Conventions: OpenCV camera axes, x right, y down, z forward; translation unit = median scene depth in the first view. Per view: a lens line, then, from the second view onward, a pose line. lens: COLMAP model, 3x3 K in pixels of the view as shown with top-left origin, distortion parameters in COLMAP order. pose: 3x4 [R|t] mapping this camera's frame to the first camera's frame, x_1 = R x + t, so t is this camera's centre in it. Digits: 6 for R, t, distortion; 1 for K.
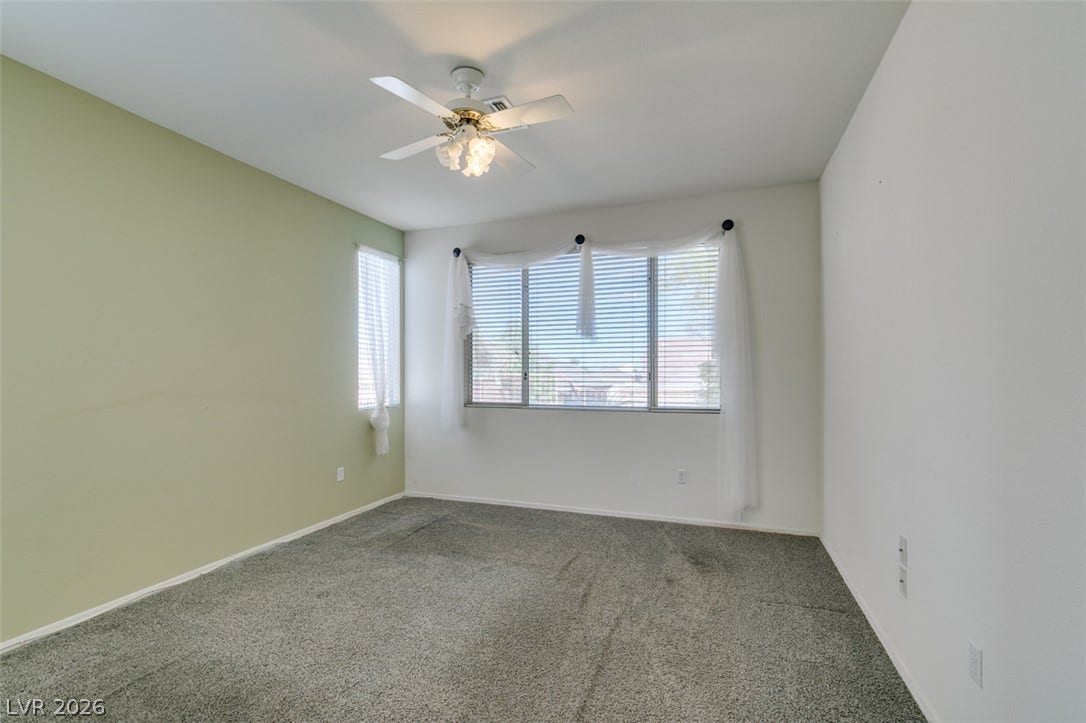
lens RADIAL K [[487.2, 0, 543.9], [0, 487.2, 366.6], [0, 0, 1]] dist [-0.001274, -0.000543]
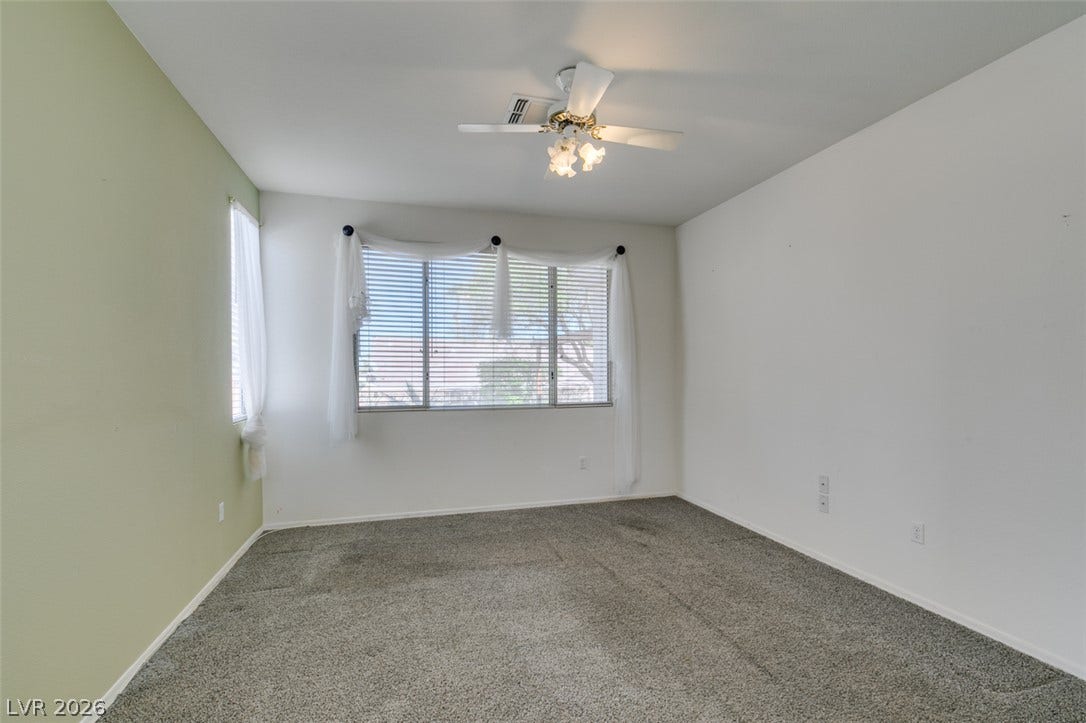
lens RADIAL K [[487.2, 0, 543.9], [0, 487.2, 366.6], [0, 0, 1]] dist [-0.001274, -0.000543]
pose [[0.805898, 0.006082, 0.592023, -0.447178], [-0.006601, 0.999977, -0.001288, 0.001508], [-0.592017, -0.002870, 0.805920, 0.124422]]
